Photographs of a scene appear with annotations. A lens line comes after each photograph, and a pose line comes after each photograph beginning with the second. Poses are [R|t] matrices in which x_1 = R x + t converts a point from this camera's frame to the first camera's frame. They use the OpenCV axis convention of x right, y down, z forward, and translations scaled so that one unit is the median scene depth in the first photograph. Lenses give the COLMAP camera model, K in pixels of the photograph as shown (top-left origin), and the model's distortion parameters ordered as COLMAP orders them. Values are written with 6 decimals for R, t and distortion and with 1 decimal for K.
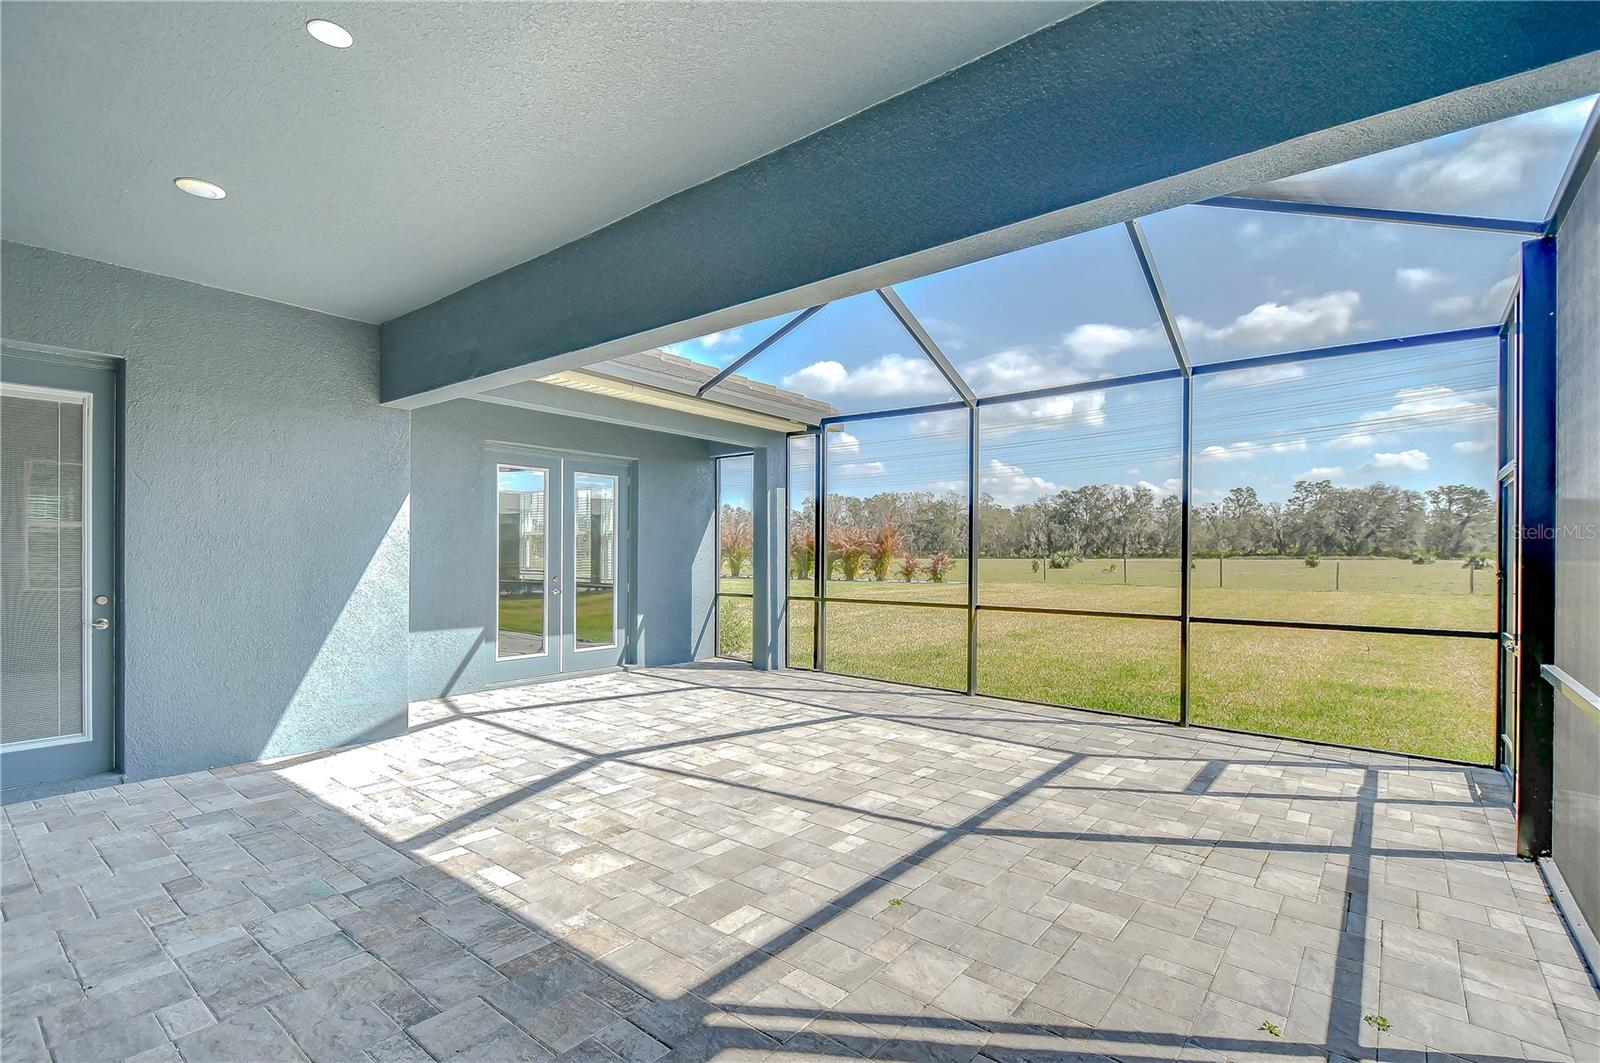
lens RADIAL K [[724.0, 0, 796.7], [0, 724.0, 554.6], [0, 0, 1]] dist [-0.000403, -0.001208]
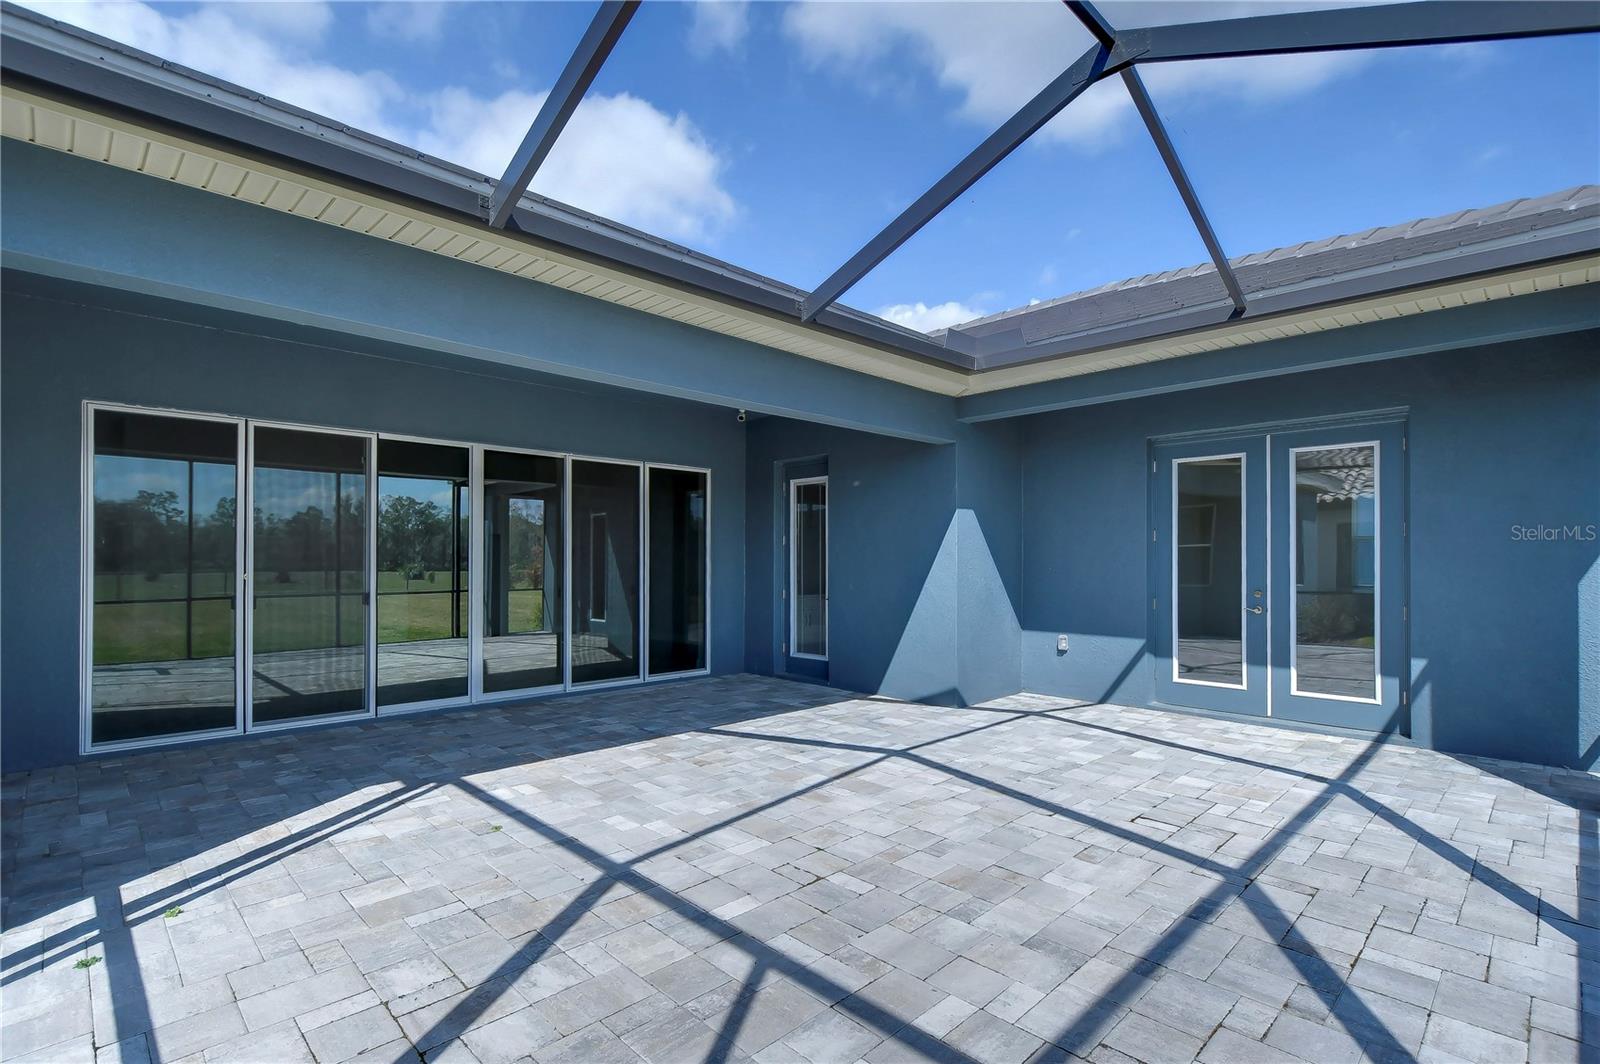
lens RADIAL K [[724.0, 0, 796.7], [0, 724.0, 555.1], [0, 0, 1]] dist [-0.000403, -0.001208]
pose [[-0.079185, -0.011026, -0.996799, 0.894516], [-0.004674, 0.999932, -0.010689, 0.006737], [0.996849, 0.003812, -0.079231, 1.059388]]
